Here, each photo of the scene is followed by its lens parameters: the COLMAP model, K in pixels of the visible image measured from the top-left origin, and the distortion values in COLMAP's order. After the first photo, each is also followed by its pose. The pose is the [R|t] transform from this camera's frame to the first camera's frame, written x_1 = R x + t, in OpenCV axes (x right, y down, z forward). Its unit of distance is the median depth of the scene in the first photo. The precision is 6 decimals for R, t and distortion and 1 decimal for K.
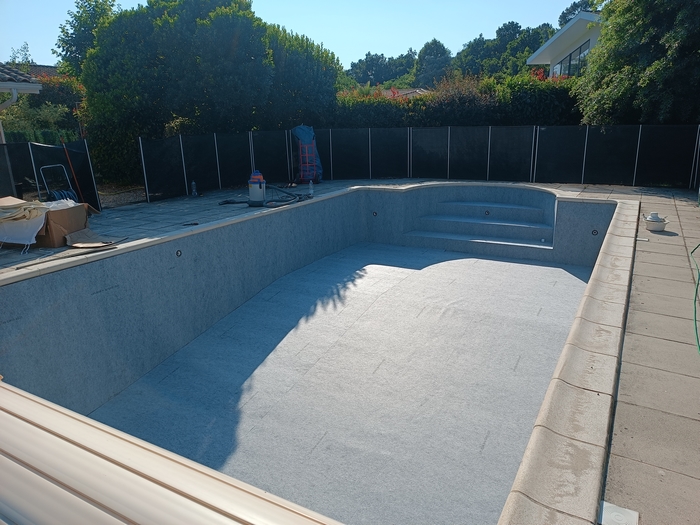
lens RADIAL K [[517.8, 0, 352.7], [0, 517.8, 264.0], [0, 0, 1]] dist [0.011326, 0.003905]
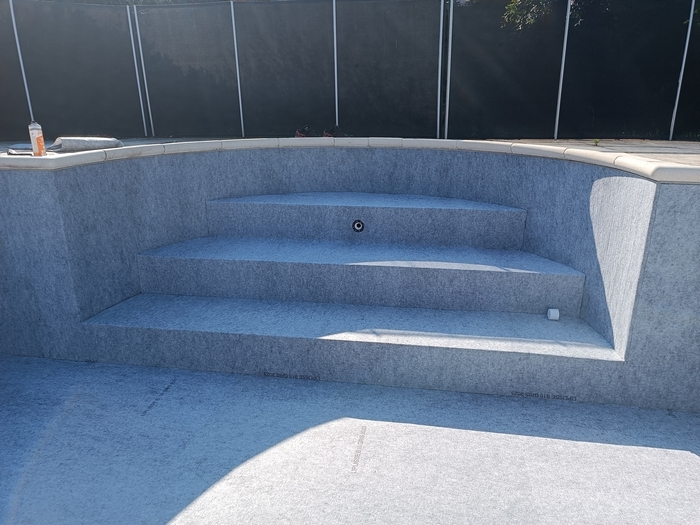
lens RADIAL K [[517.8, 0, 351.3], [0, 517.8, 260.1], [0, 0, 1]] dist [0.011326, 0.003905]
pose [[0.940902, -0.096510, 0.324638, 0.143165], [0.082454, 0.994974, 0.056812, -0.094650], [-0.328490, -0.026687, 0.944130, 0.678510]]
